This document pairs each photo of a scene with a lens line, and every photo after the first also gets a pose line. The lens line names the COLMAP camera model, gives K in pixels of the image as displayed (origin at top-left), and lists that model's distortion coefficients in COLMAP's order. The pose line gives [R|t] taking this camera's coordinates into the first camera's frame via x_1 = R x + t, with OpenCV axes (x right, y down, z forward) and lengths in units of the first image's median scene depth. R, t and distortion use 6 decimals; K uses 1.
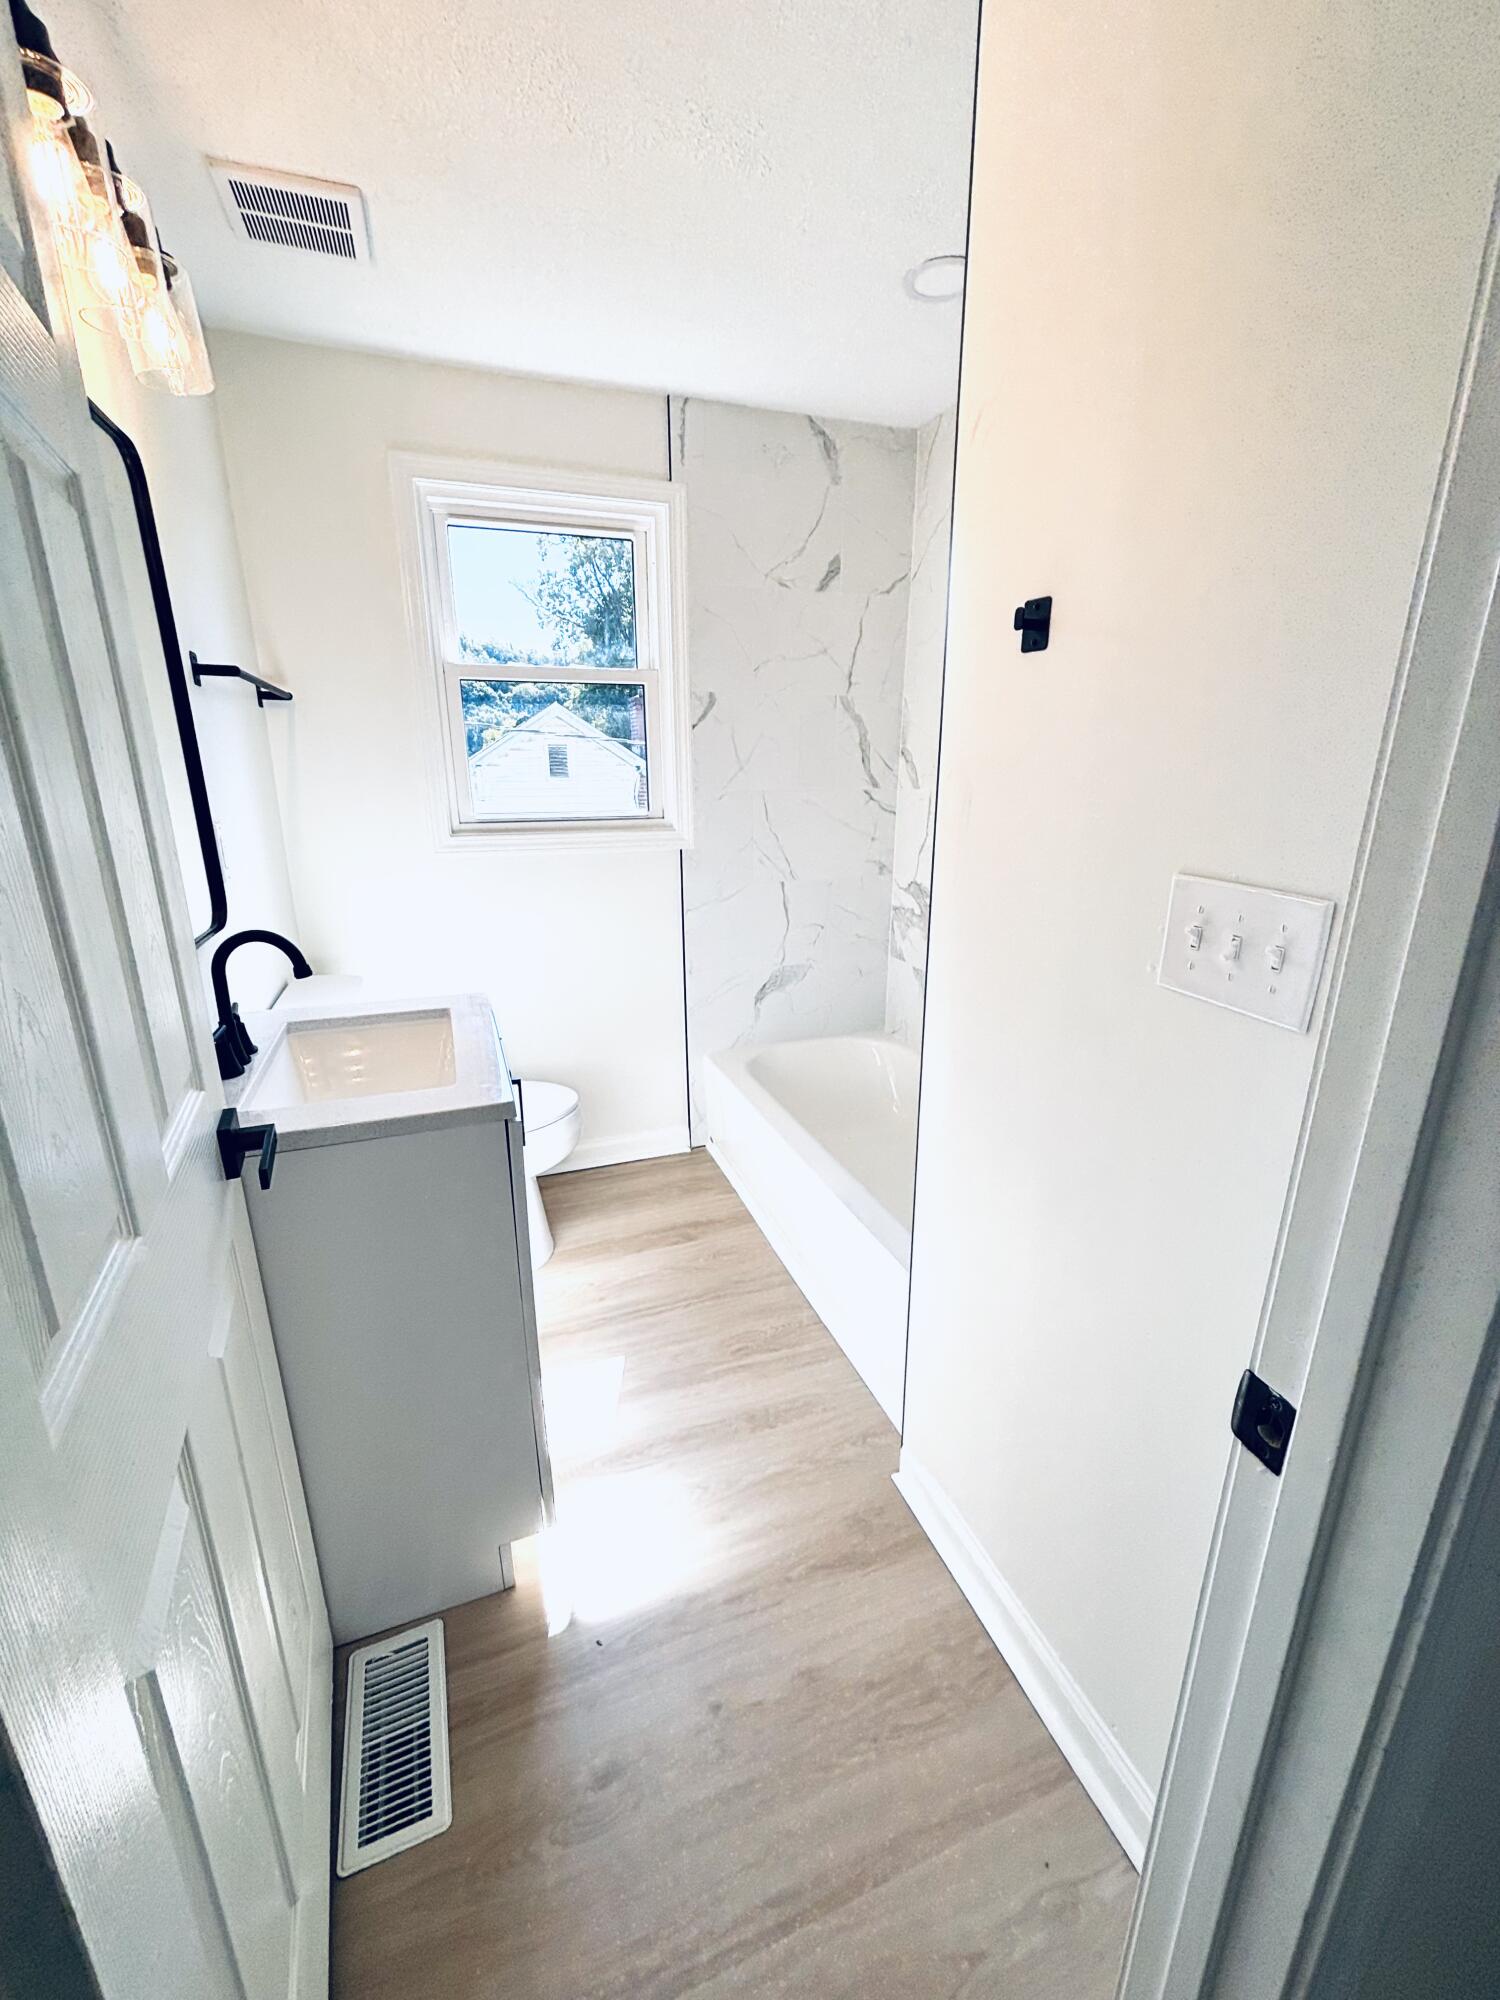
lens RADIAL K [[810.6, 0, 754.2], [0, 810.6, 998.8], [0, 0, 1]] dist [0.013883, 0.000067]
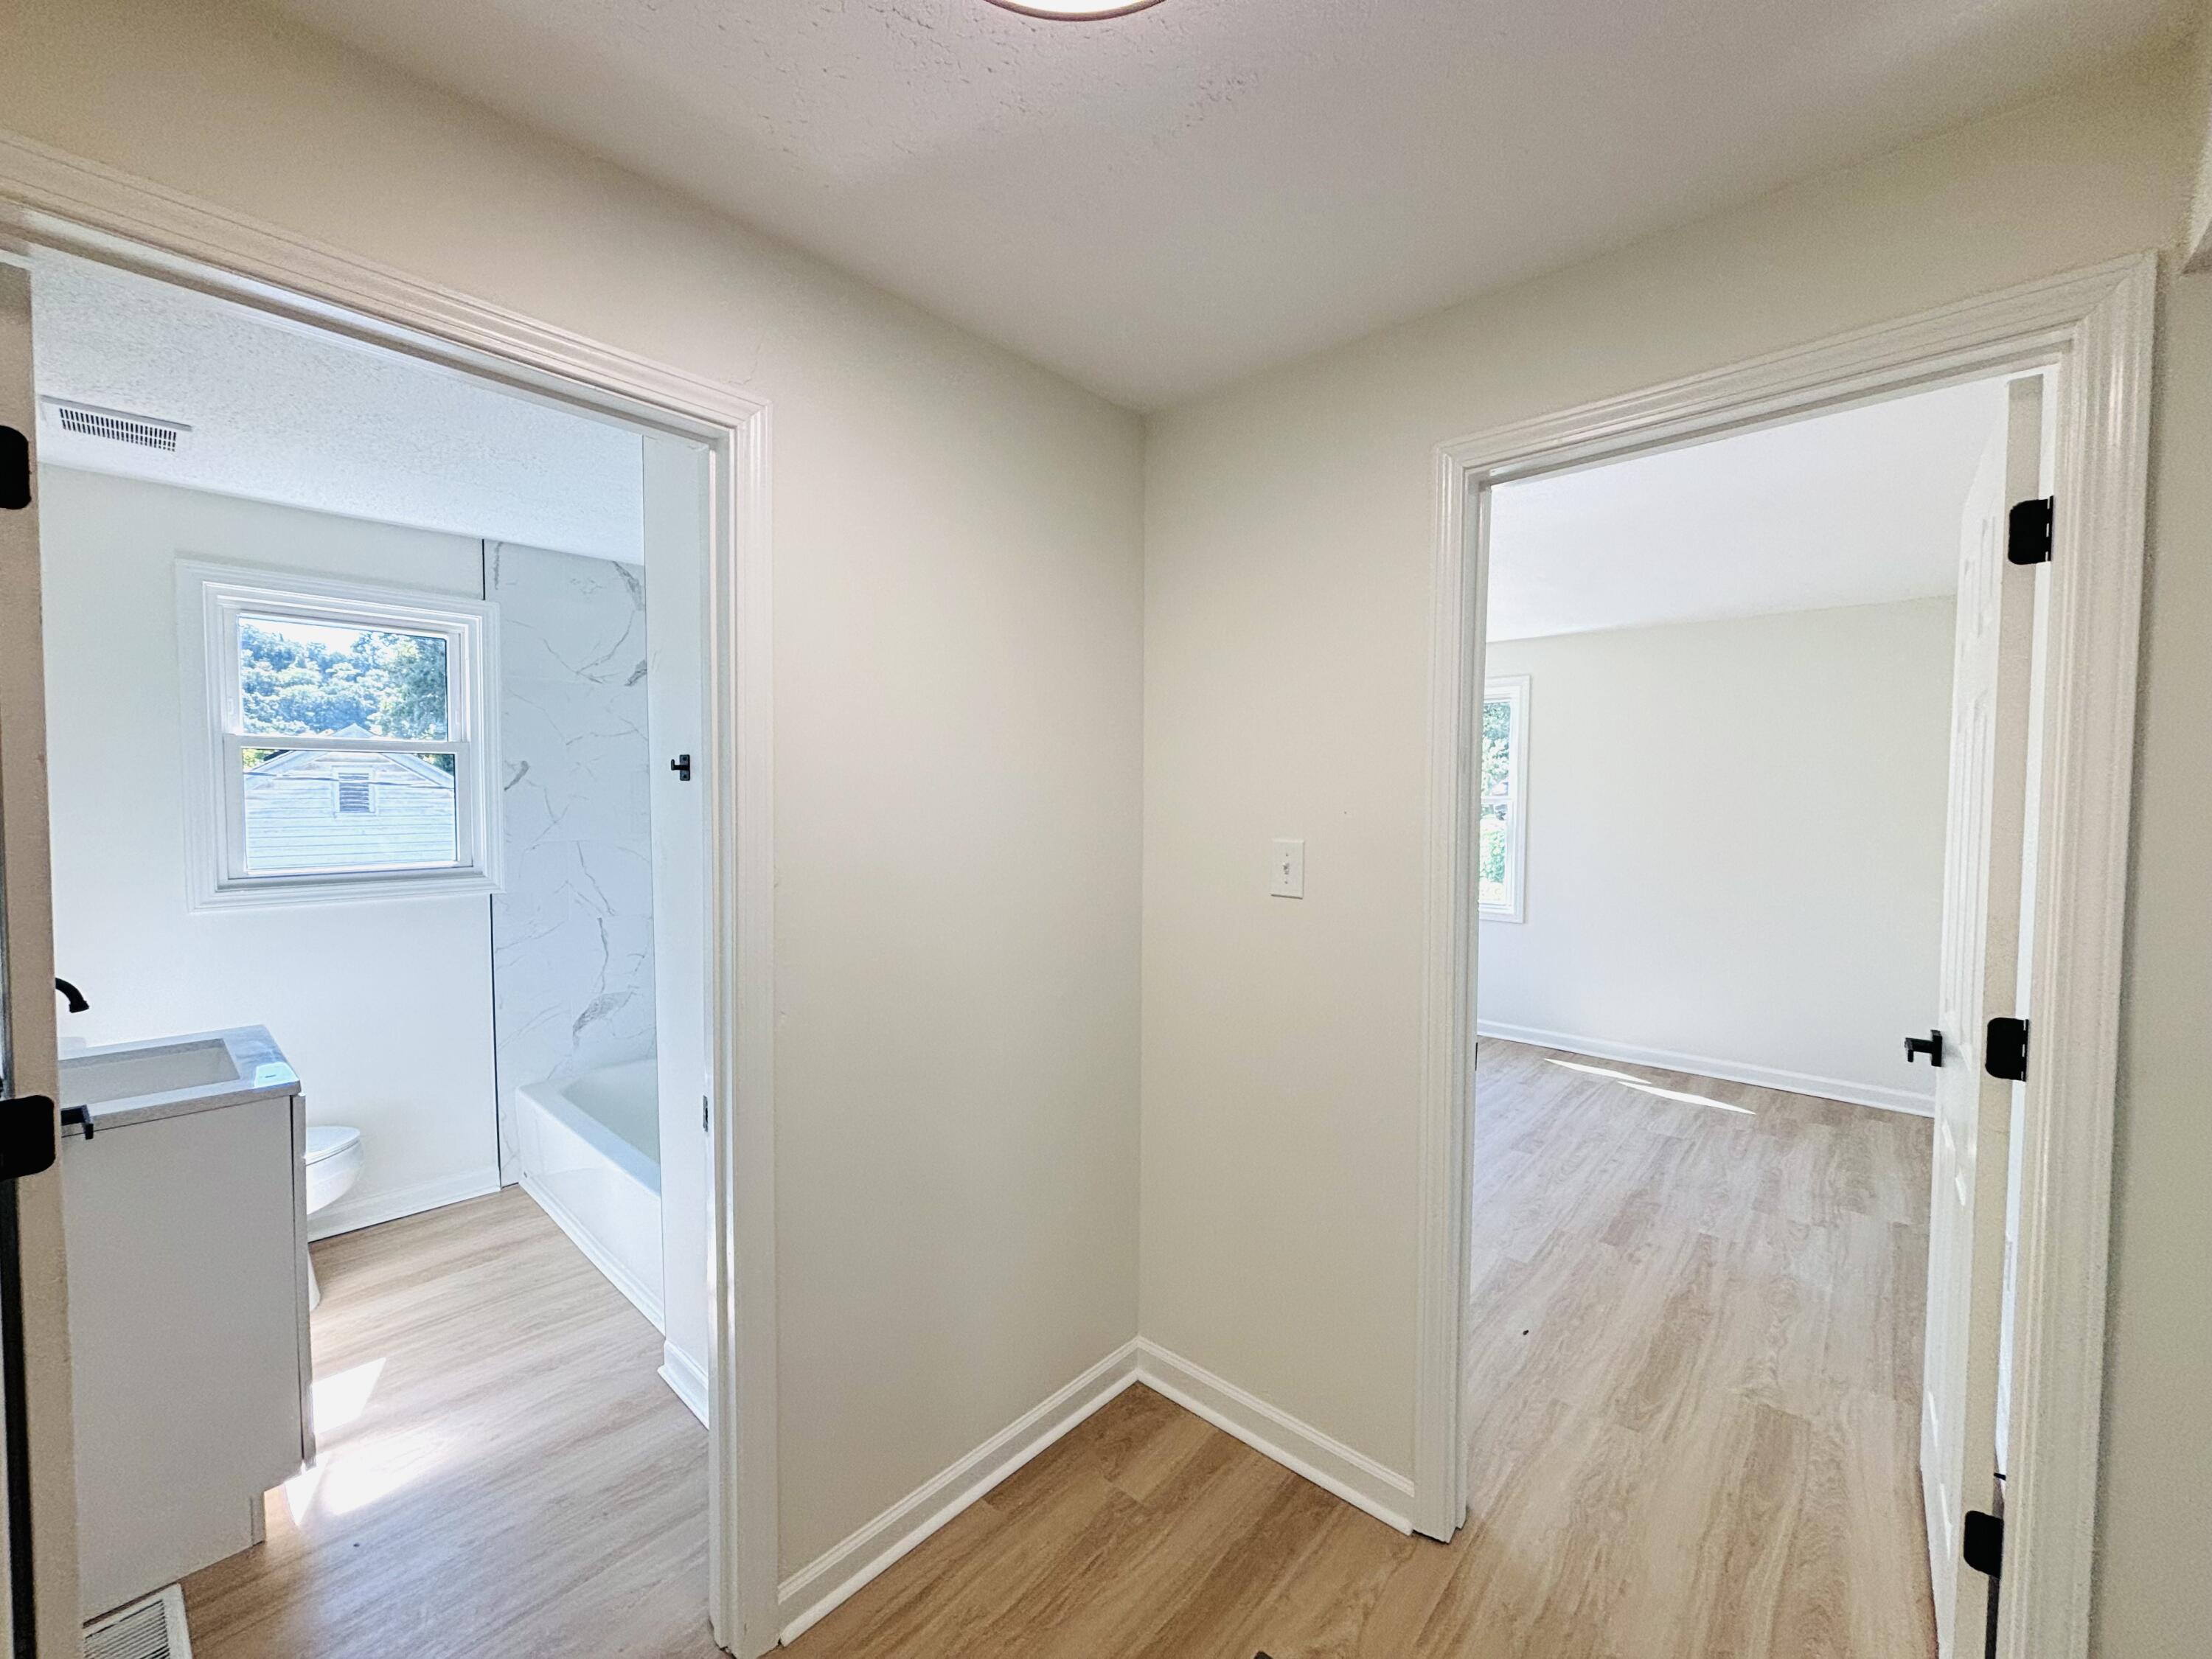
lens RADIAL K [[898.8, 0, 1106.0], [0, 898.8, 829.5], [0, 0, 1]] dist [-0.003745, 0.003637]
pose [[0.892185, -0.013997, 0.451453, 0.115685], [0.121961, 0.969857, -0.210956, 0.098848], [-0.434892, 0.243272, 0.866999, -0.488960]]
